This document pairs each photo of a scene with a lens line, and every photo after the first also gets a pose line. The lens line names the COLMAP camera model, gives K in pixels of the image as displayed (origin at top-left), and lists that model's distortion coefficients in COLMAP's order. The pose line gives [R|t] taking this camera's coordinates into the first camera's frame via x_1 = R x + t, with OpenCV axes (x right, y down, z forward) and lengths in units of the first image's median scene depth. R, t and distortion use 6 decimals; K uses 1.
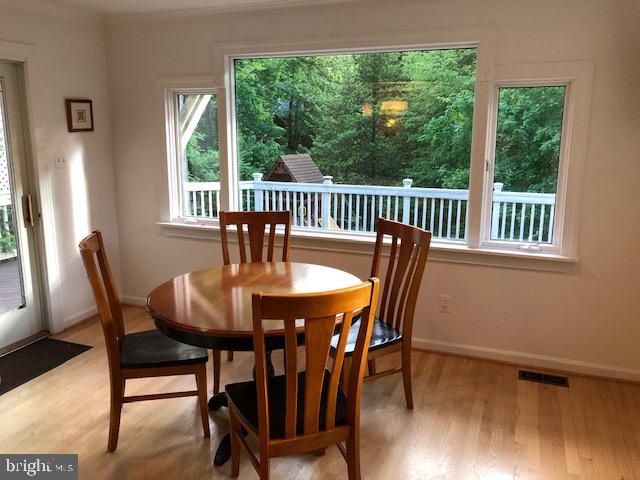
lens RADIAL K [[522.7, 0, 314.5], [0, 522.7, 239.8], [0, 0, 1]] dist [0.018668, -0.018199]
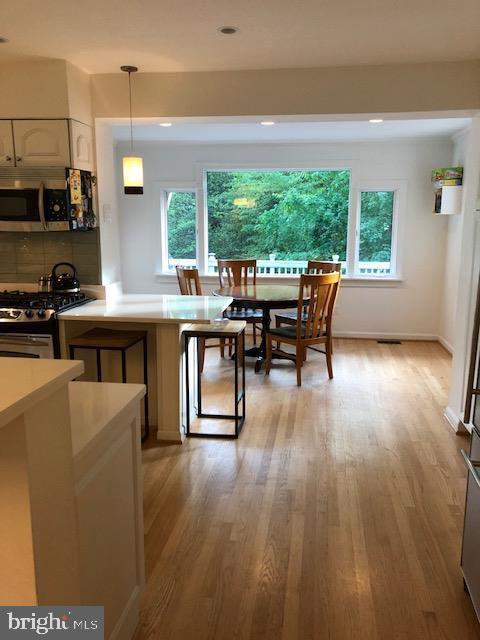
lens RADIAL K [[522.7, 0, 245.2], [0, 522.7, 325.9], [0, 0, 1]] dist [0.018668, -0.018199]
pose [[0.972803, -0.044953, 0.227230, -0.118396], [0.048105, 0.998807, -0.008350, 0.044743], [-0.226584, 0.019054, 0.973805, -0.173989]]
